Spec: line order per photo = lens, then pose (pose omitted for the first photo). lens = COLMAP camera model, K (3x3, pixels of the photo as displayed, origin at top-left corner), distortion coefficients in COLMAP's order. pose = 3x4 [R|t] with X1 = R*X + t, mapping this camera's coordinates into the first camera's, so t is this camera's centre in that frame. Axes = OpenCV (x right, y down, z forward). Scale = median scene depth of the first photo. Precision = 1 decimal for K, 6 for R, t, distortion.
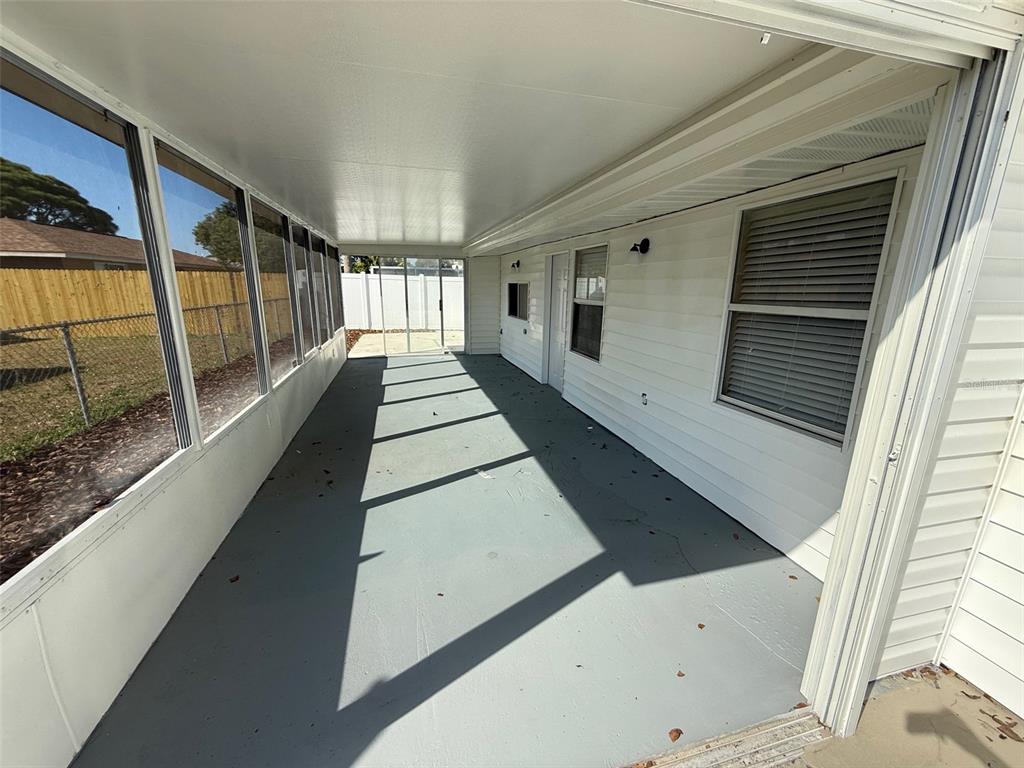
lens RADIAL K [[409.3, 0, 510.6], [0, 409.3, 384.0], [0, 0, 1]] dist [0.000582, 0.000236]
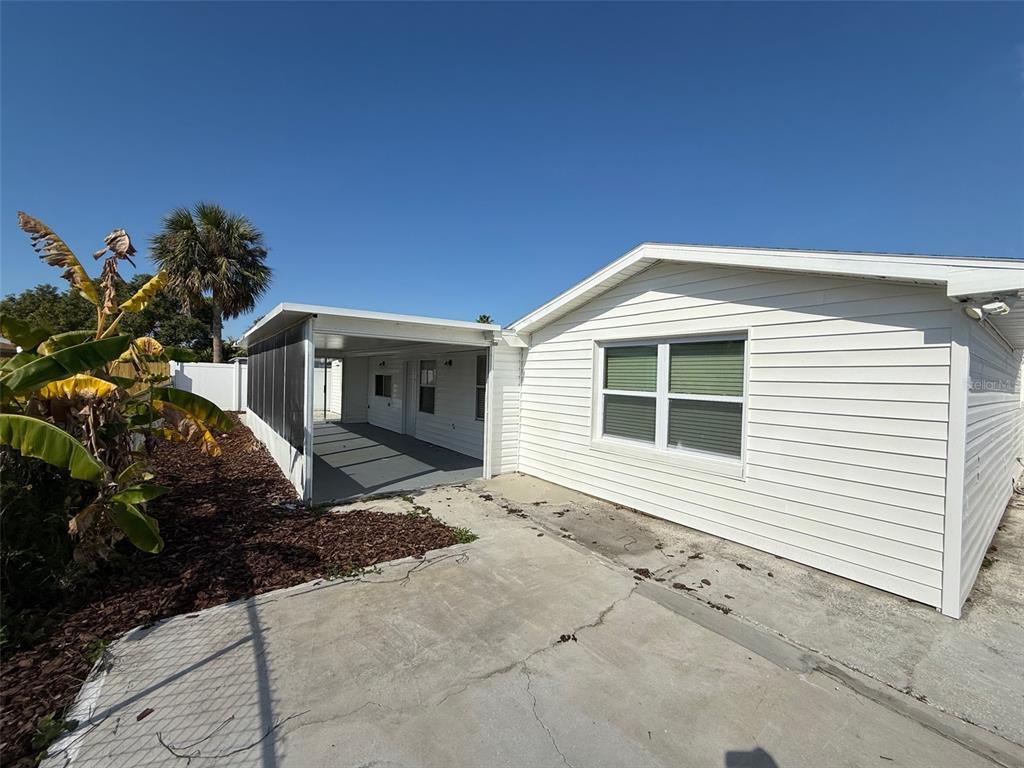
lens RADIAL K [[409.3, 0, 510.6], [0, 409.3, 382.0], [0, 0, 1]] dist [0.000582, 0.000236]
pose [[0.927988, 0.007509, 0.372534, -0.099288], [0.073098, 0.976701, -0.201774, 0.119188], [-0.365370, 0.214475, 0.905818, -0.531703]]
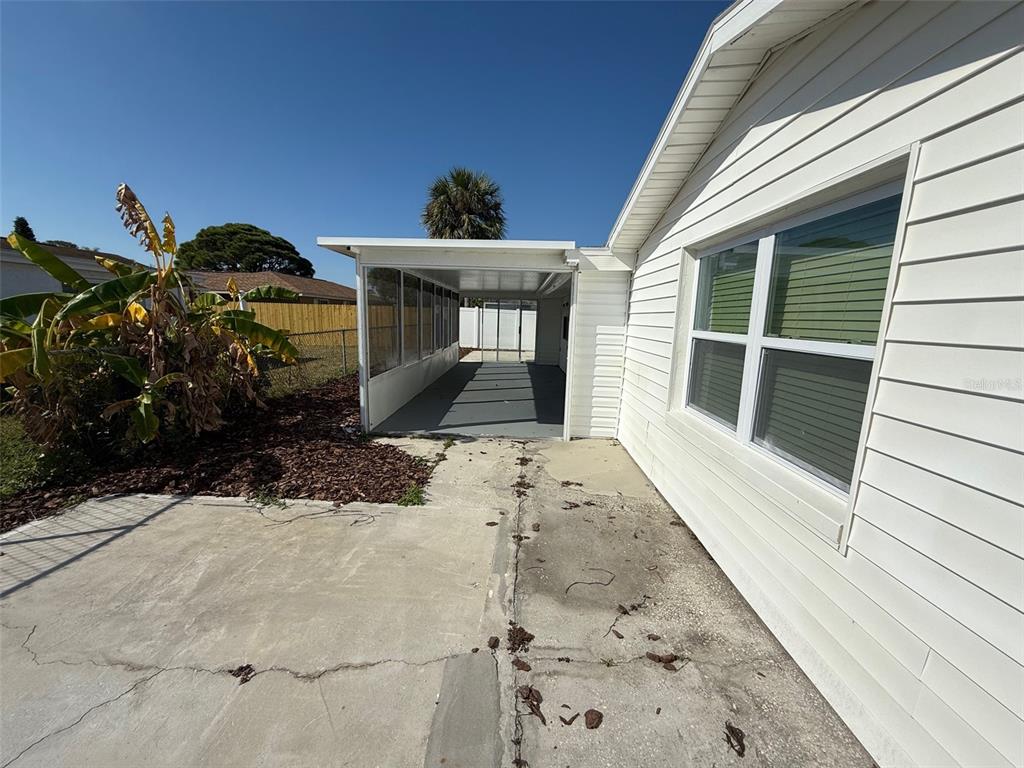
lens RADIAL K [[409.3, 0, 504.0], [0, 409.3, 382.1], [0, 0, 1]] dist [0.000582, 0.000236]
pose [[0.958225, 0.061908, -0.279235, 0.200308], [-0.084371, 0.994032, -0.069147, 0.103109], [0.273288, 0.089817, 0.957730, -0.421280]]
